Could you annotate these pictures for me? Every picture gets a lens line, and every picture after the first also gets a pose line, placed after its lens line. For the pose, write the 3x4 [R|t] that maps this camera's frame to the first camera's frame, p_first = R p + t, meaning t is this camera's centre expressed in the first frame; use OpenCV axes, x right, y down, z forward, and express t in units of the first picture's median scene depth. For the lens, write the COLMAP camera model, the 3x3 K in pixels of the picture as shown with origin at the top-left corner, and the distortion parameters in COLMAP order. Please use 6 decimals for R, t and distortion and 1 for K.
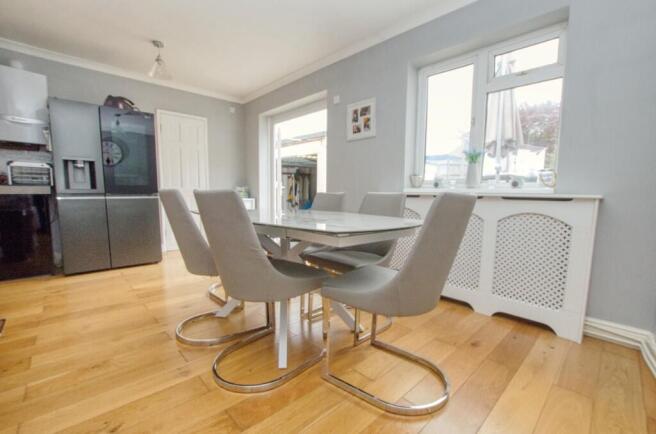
lens RADIAL K [[287.0, 0, 330.4], [0, 287.0, 219.3], [0, 0, 1]] dist [-0.013605, 0.002097]
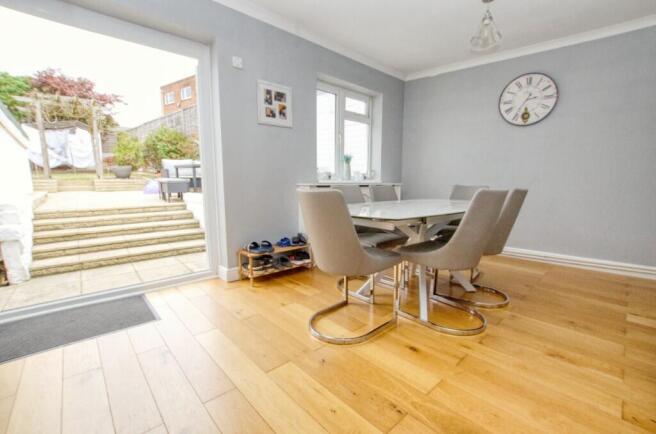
lens RADIAL K [[287.0, 0, 325.9], [0, 287.0, 222.6], [0, 0, 1]] dist [-0.013605, 0.002097]
pose [[0.030332, -0.162984, 0.986162, -0.863237], [0.091357, 0.982939, 0.159641, -0.109369], [-0.995356, 0.085251, 0.044704, 0.845865]]
